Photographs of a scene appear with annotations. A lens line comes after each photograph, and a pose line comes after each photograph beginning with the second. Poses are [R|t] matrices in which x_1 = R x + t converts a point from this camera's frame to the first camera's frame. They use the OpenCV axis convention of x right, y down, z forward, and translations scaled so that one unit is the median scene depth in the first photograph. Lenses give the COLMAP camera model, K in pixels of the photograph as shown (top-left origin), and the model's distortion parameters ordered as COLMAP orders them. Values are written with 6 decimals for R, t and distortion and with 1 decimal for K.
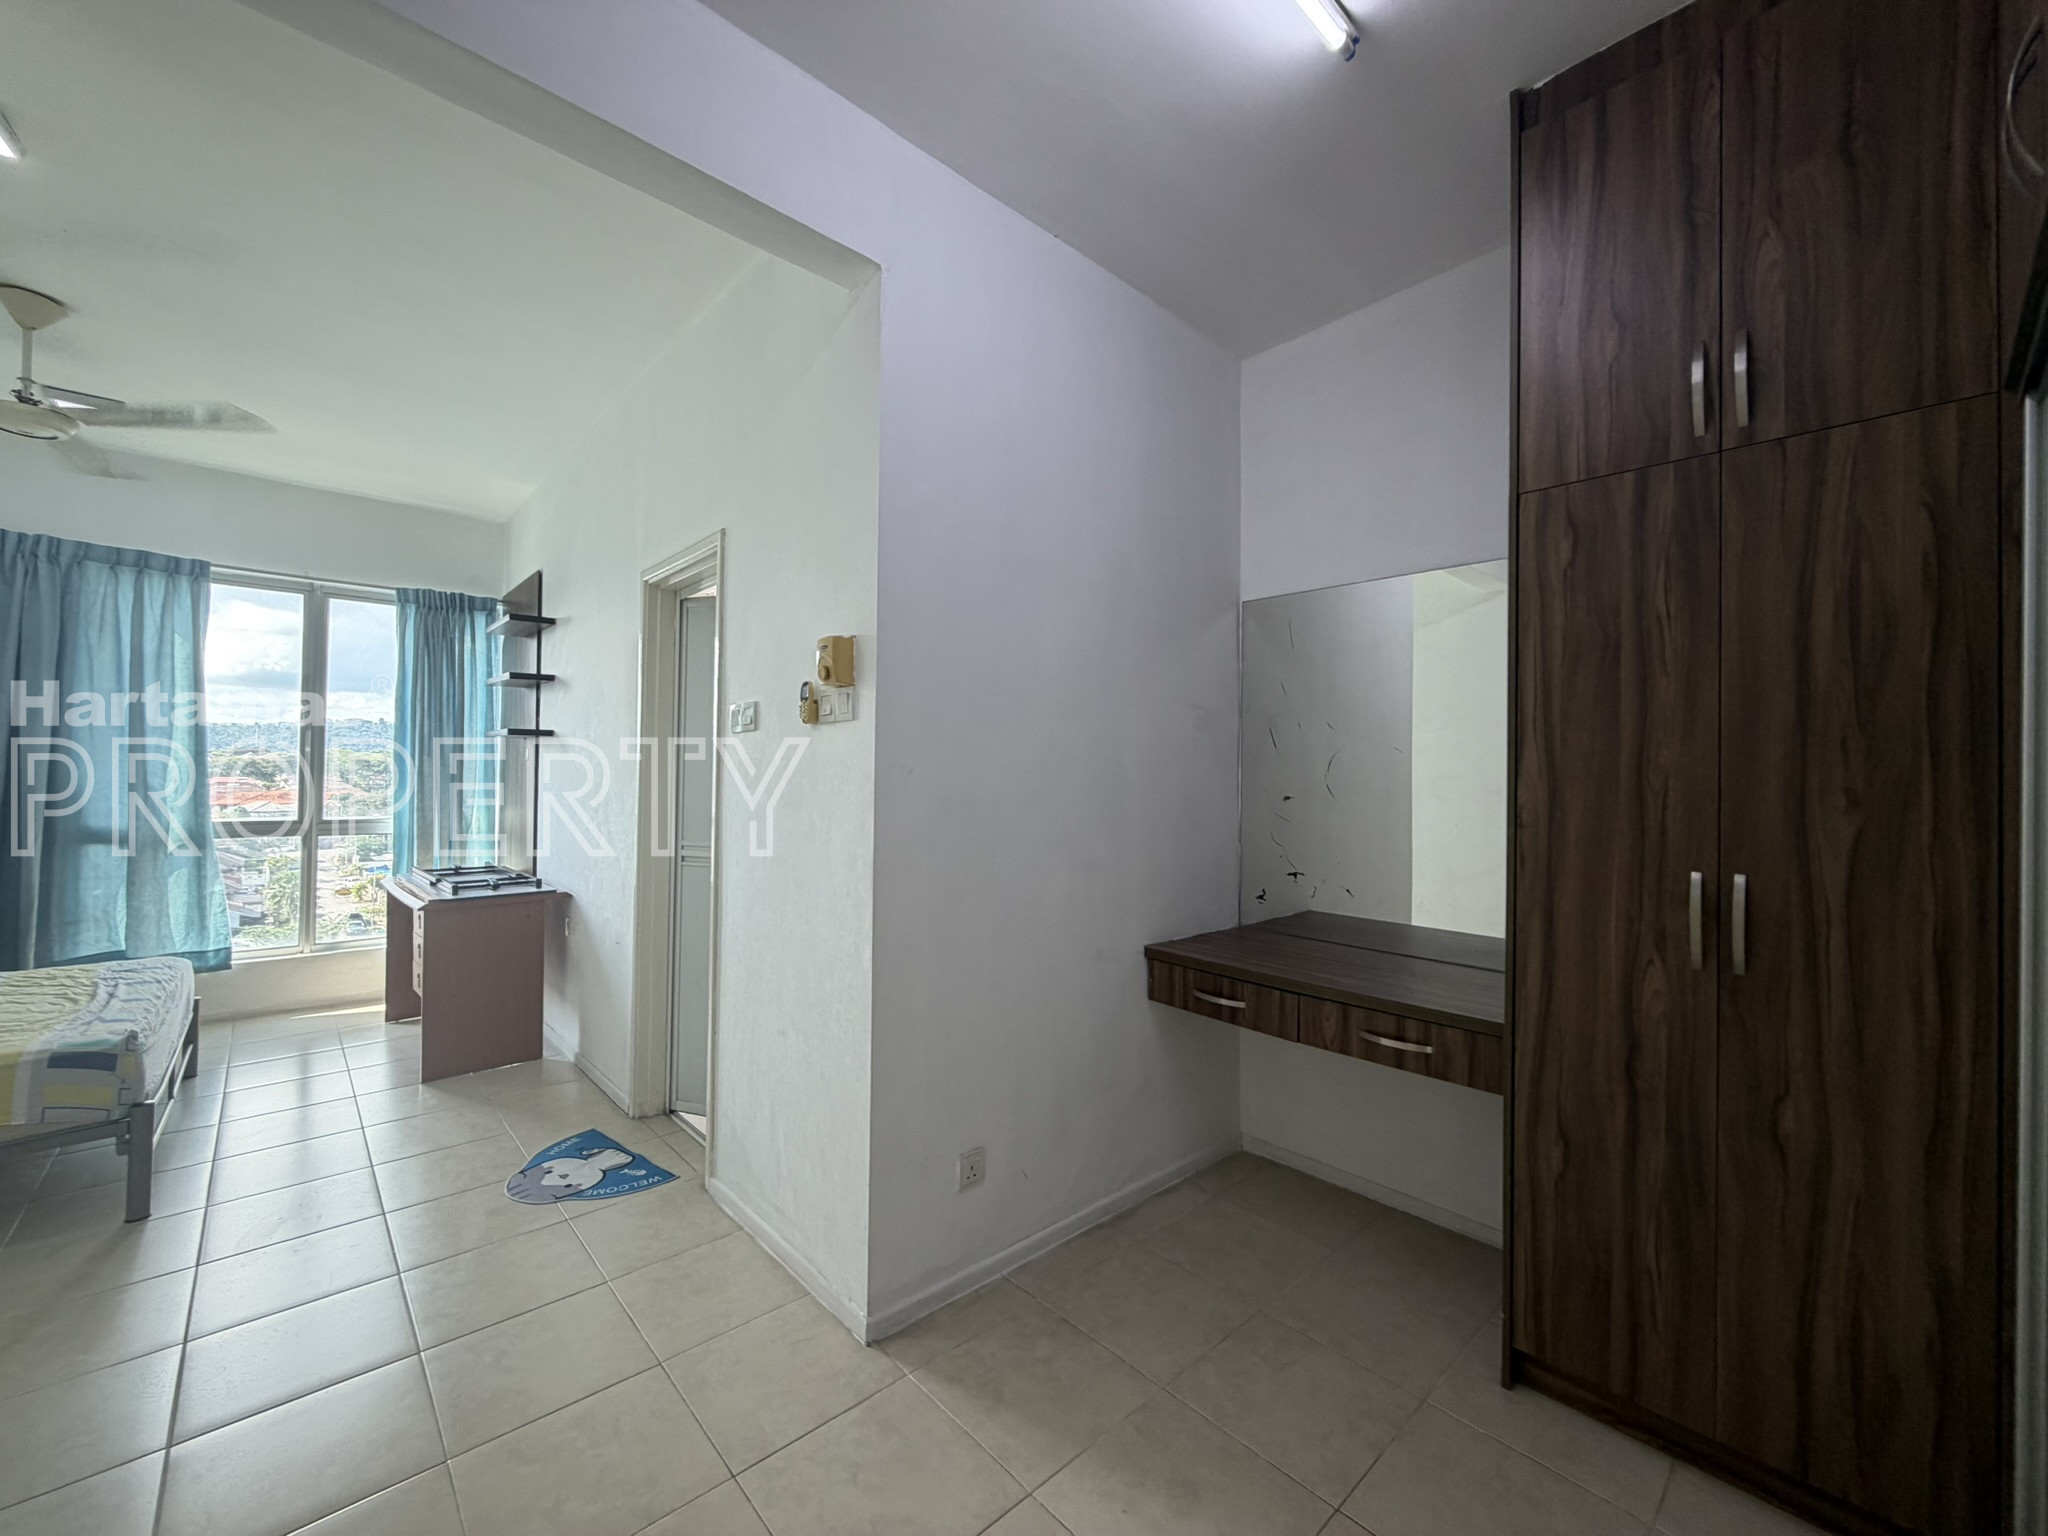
lens RADIAL K [[816.5, 0, 1021.6], [0, 816.5, 766.5], [0, 0, 1]] dist [-0.002308, 0.000556]
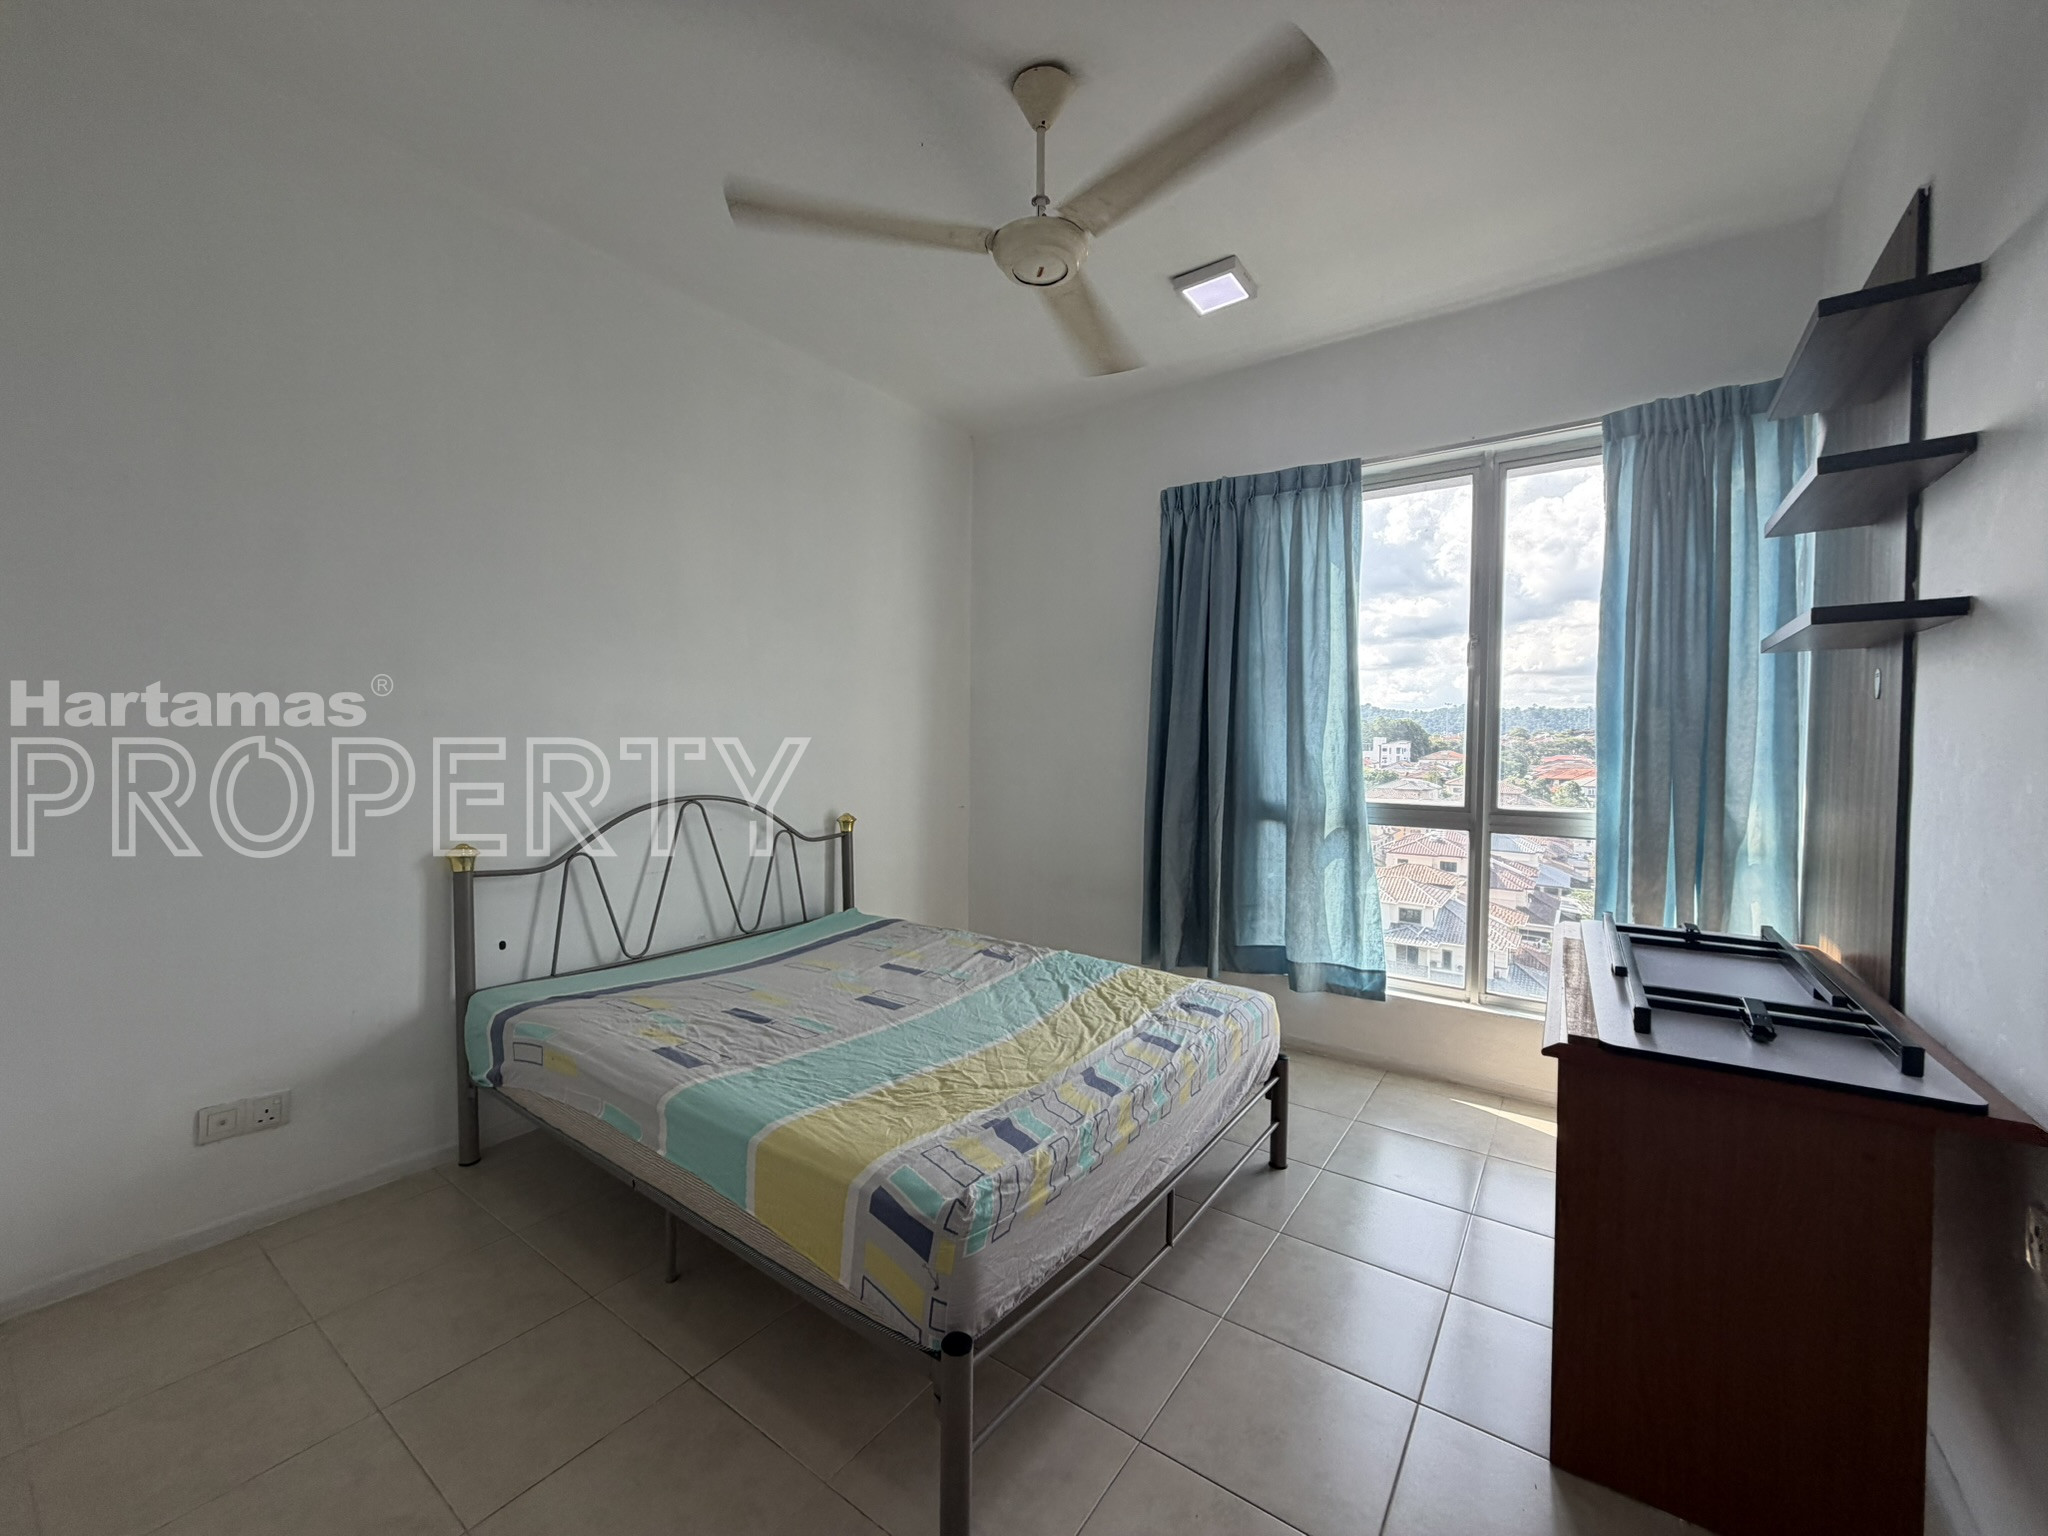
lens RADIAL K [[816.5, 0, 1020.8], [0, 816.5, 761.0], [0, 0, 1]] dist [-0.002308, 0.000556]
pose [[0.206027, 0.013495, -0.978453, -0.349891], [0.005438, 0.999874, 0.014936, 0.017538], [0.978531, -0.008398, 0.205928, 0.588323]]
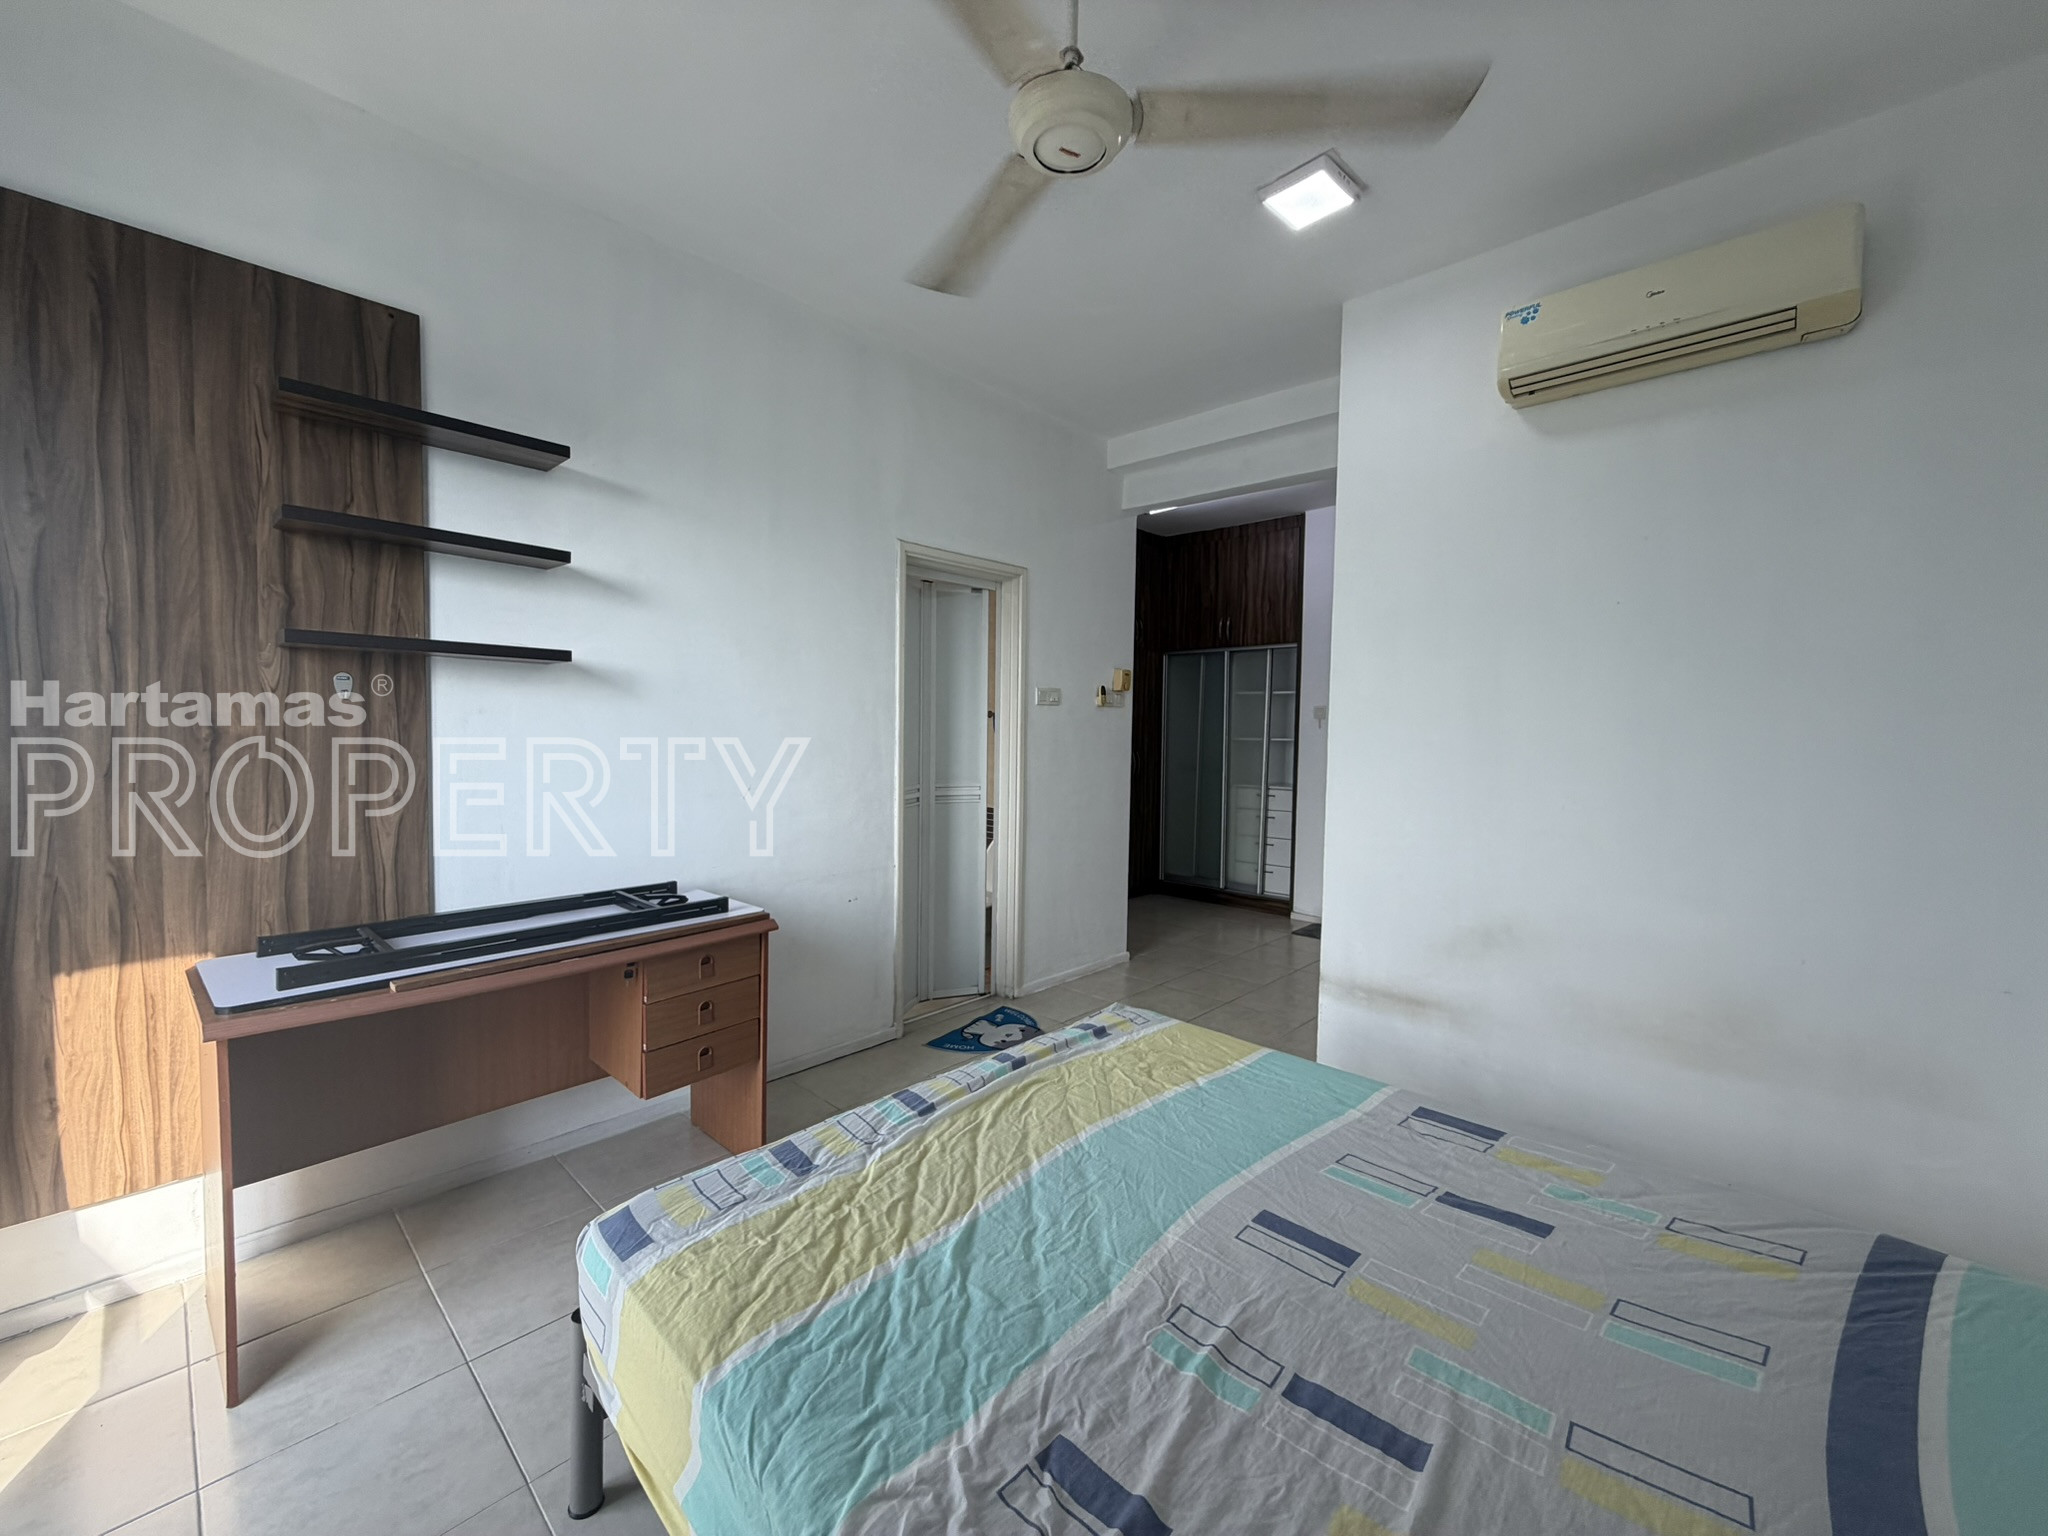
lens RADIAL K [[816.5, 0, 1021.9], [0, 816.5, 759.9], [0, 0, 1]] dist [-0.002308, 0.000556]
pose [[-0.072195, -0.056821, 0.995771, -1.500478], [-0.031229, 0.998015, 0.054685, -0.016365], [-0.996902, -0.027149, -0.073826, 0.797682]]
